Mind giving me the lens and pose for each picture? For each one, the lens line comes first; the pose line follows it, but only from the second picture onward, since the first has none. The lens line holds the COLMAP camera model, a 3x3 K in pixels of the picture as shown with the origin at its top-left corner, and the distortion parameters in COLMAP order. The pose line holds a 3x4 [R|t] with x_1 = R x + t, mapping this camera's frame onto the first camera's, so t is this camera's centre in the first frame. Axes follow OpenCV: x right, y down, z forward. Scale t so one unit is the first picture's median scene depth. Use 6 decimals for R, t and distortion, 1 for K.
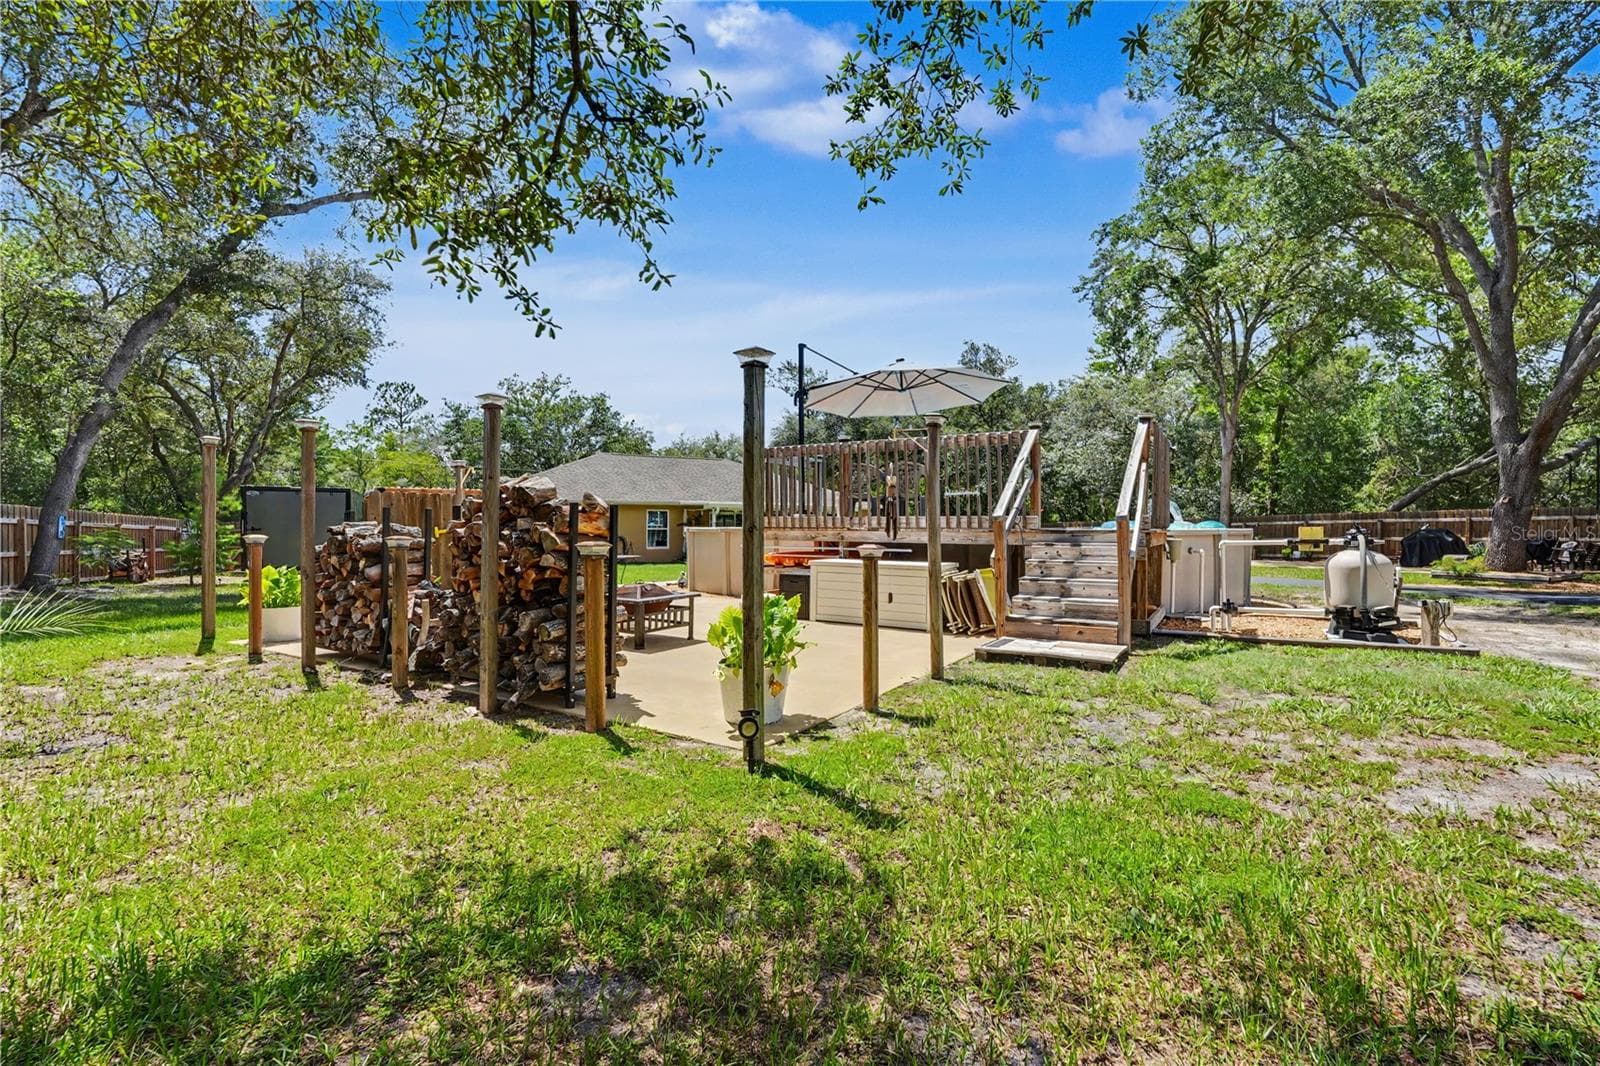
lens RADIAL K [[695.1, 0, 797.2], [0, 695.1, 528.6], [0, 0, 1]] dist [-0.014755, -0.000344]
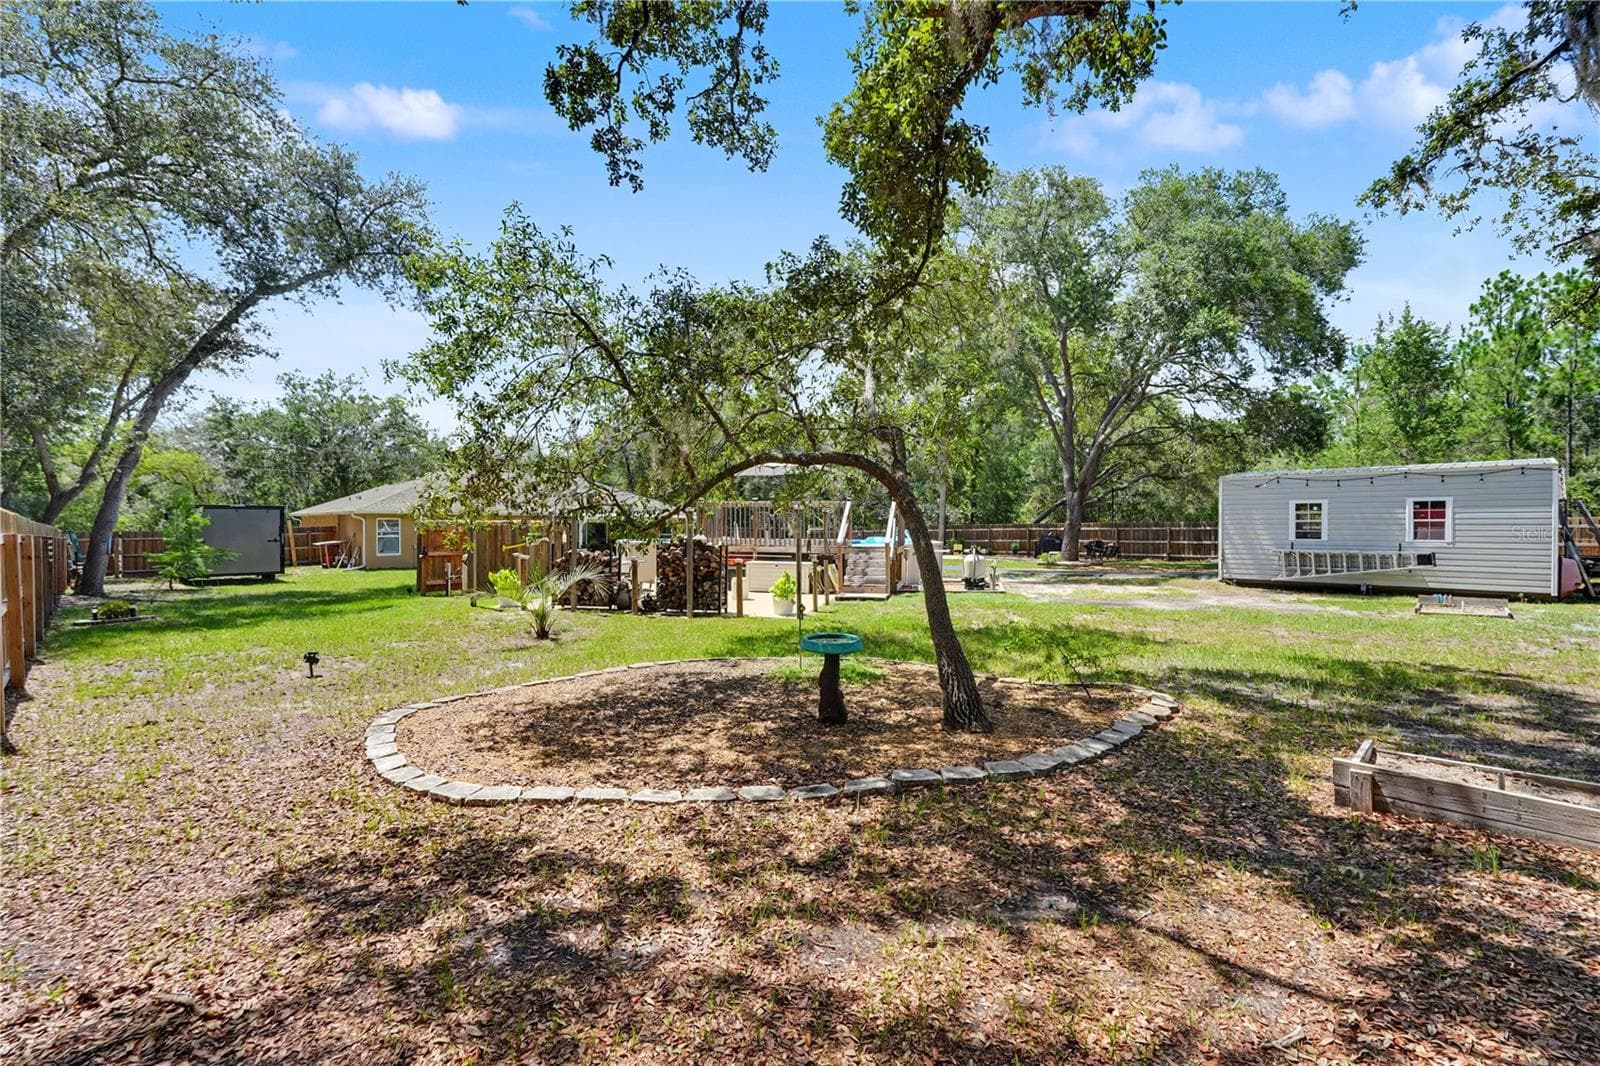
lens RADIAL K [[695.1, 0, 801.2], [0, 695.1, 535.3], [0, 0, 1]] dist [-0.014755, -0.000344]
pose [[0.943096, -0.004534, 0.332491, -0.547253], [-0.000623, 0.999881, 0.015401, -0.069110], [-0.332521, -0.014732, 0.942981, -1.049270]]
